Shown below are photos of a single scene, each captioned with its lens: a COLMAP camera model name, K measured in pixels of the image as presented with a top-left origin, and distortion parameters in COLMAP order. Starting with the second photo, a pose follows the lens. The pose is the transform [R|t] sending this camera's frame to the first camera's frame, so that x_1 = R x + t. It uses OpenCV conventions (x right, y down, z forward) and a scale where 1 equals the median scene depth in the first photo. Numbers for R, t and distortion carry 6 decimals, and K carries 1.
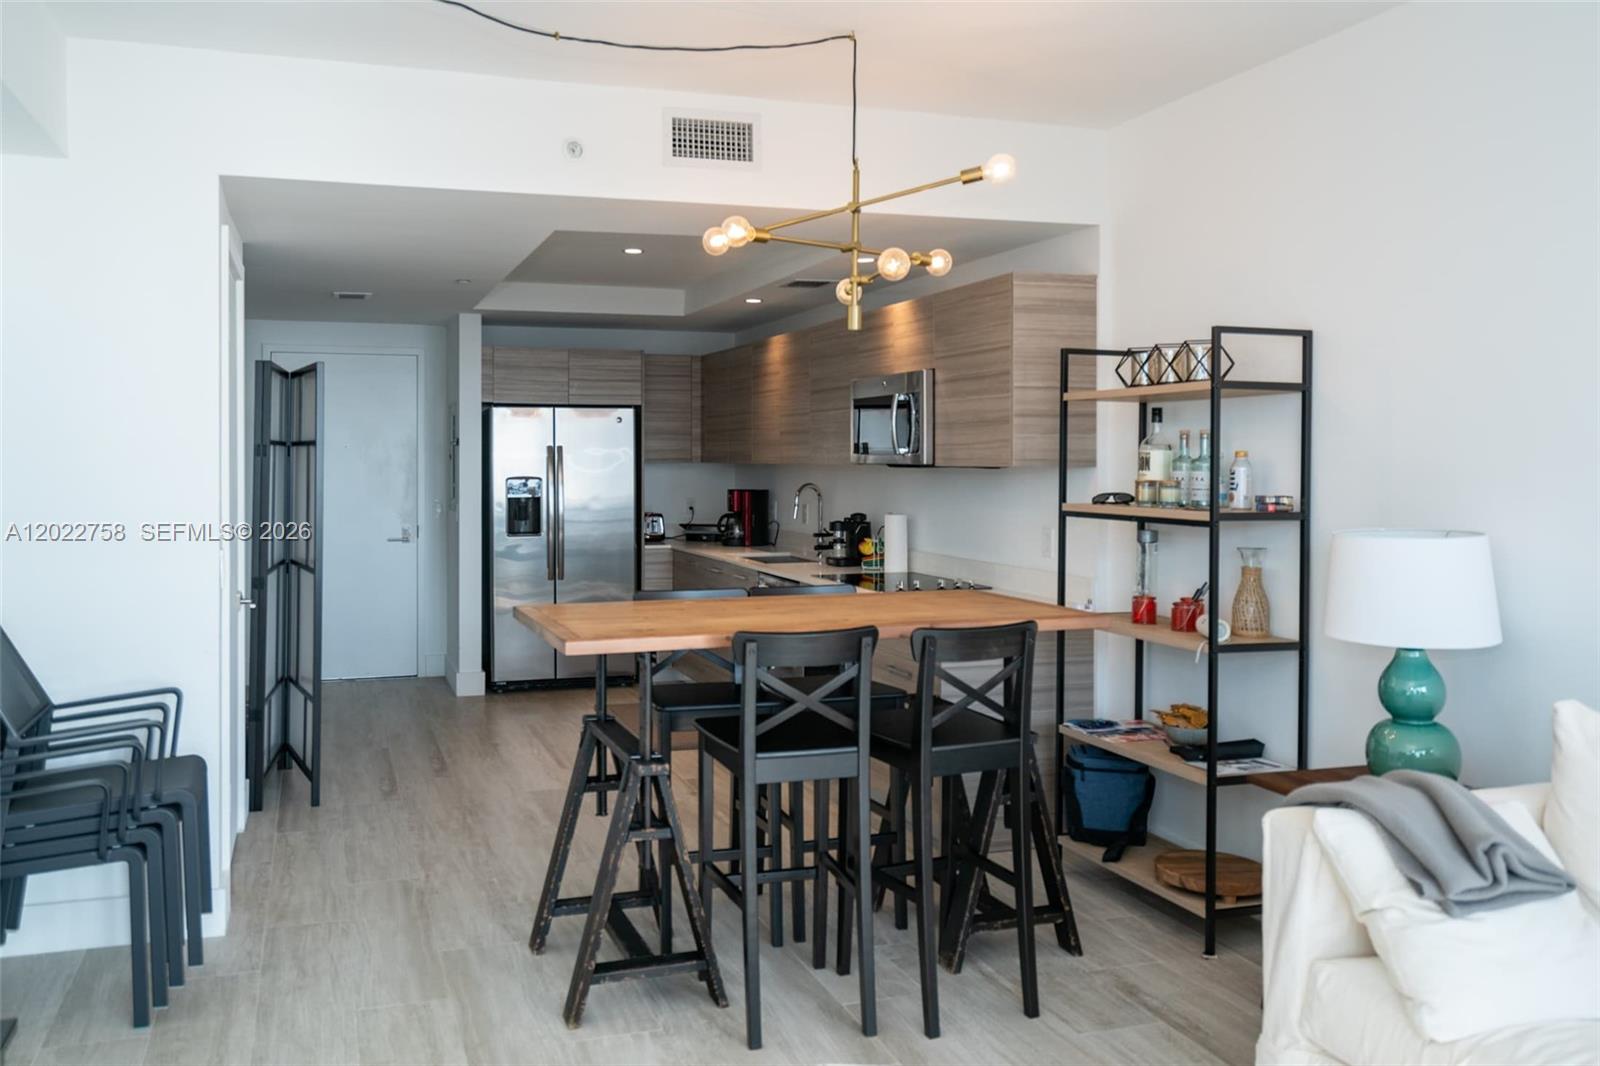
lens RADIAL K [[1427.9, 0, 800.0], [0, 1427.9, 533.0], [0, 0, 1]] dist [-0.007393, -0.002265]
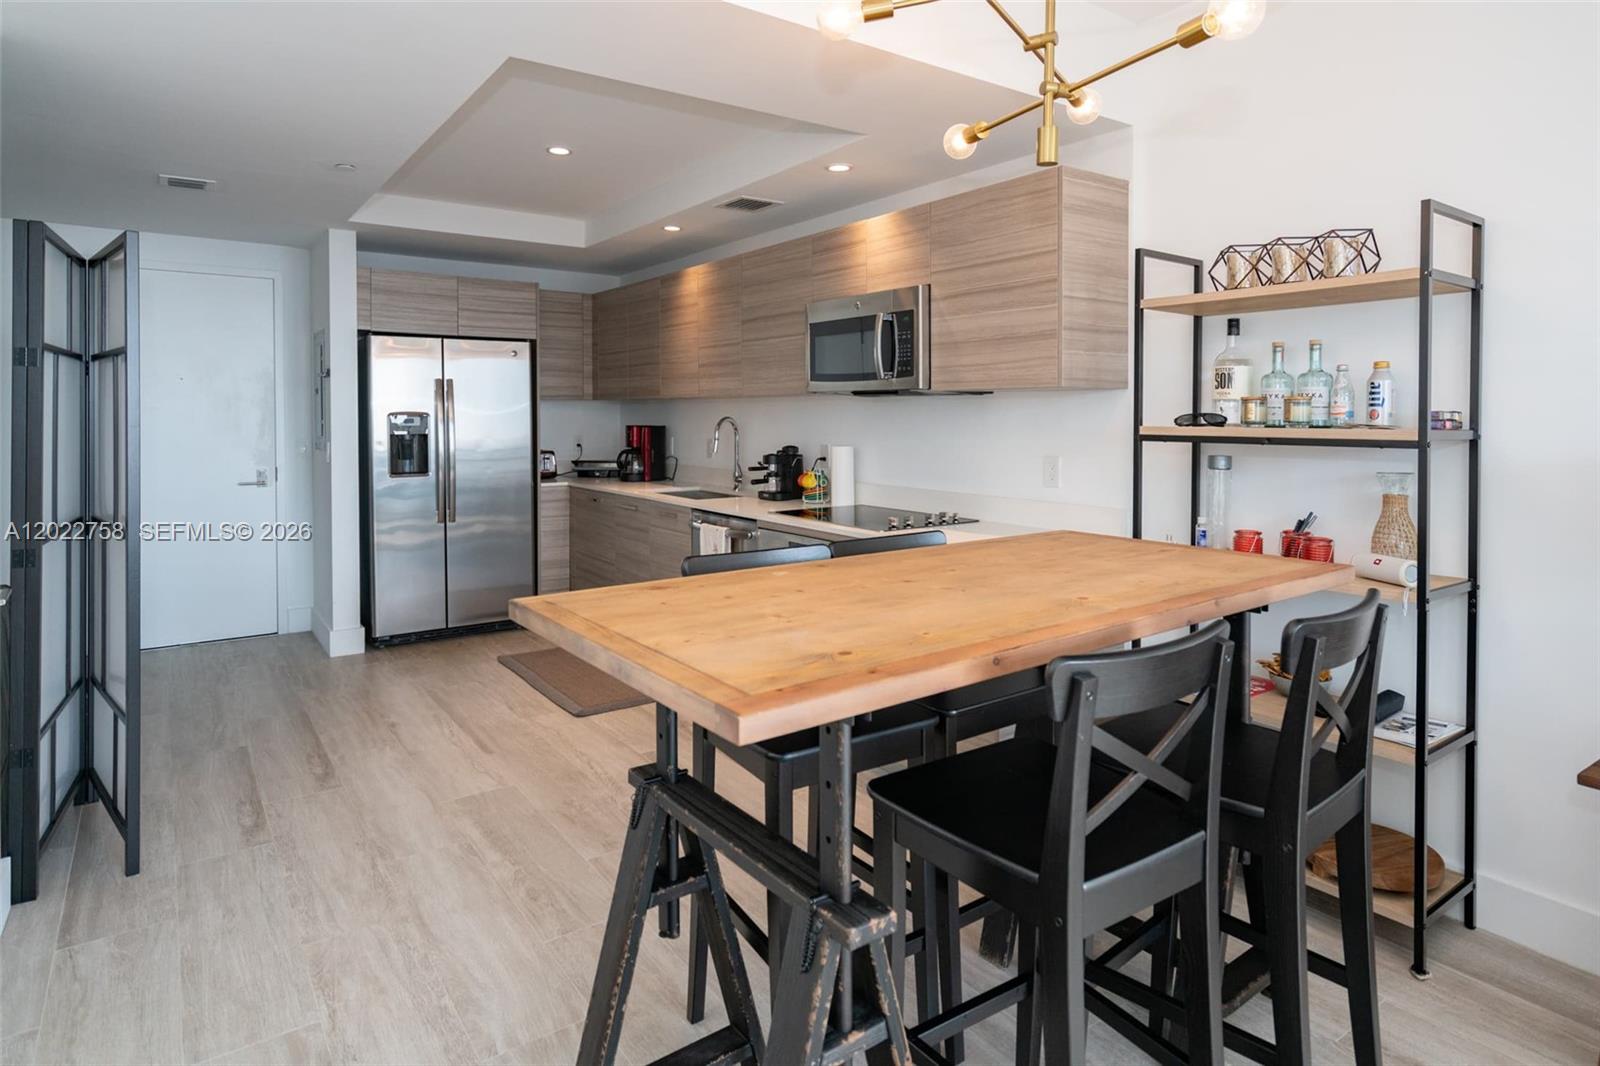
lens RADIAL K [[868.3, 0, 804.0], [0, 868.3, 455.7], [0, 0, 1]] dist [-0.001001, 0.000422]
pose [[0.952814, -0.015432, 0.303161, -0.136770], [0.019025, 0.999779, -0.008902, -0.001617], [-0.302957, 0.014249, 0.952898, 0.441972]]
